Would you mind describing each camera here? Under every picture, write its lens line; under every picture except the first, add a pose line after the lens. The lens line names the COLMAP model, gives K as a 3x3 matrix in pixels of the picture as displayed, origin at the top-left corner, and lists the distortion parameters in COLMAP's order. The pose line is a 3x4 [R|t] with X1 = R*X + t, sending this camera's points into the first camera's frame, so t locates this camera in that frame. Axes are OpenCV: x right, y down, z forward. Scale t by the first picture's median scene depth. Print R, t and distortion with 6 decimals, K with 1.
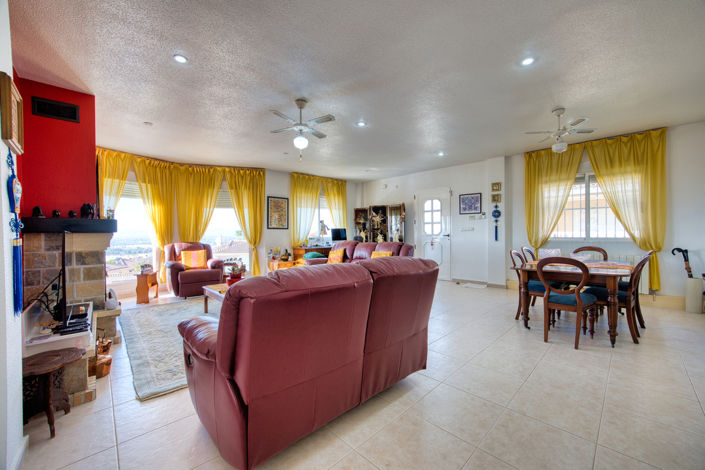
lens RADIAL K [[275.9, 0, 366.7], [0, 275.9, 235.2], [0, 0, 1]] dist [-0.022575, 0.001559]
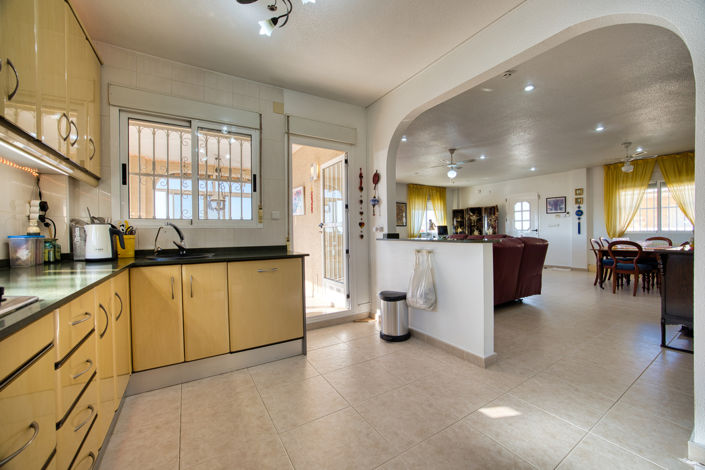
lens RADIAL K [[275.9, 0, 373.2], [0, 275.9, 234.1], [0, 0, 1]] dist [-0.022575, 0.001559]
pose [[0.979367, 0.000102, -0.202092, -0.211077], [0.000167, 0.999999, 0.001311, 0.018742], [0.202092, -0.001317, 0.979366, -0.437353]]
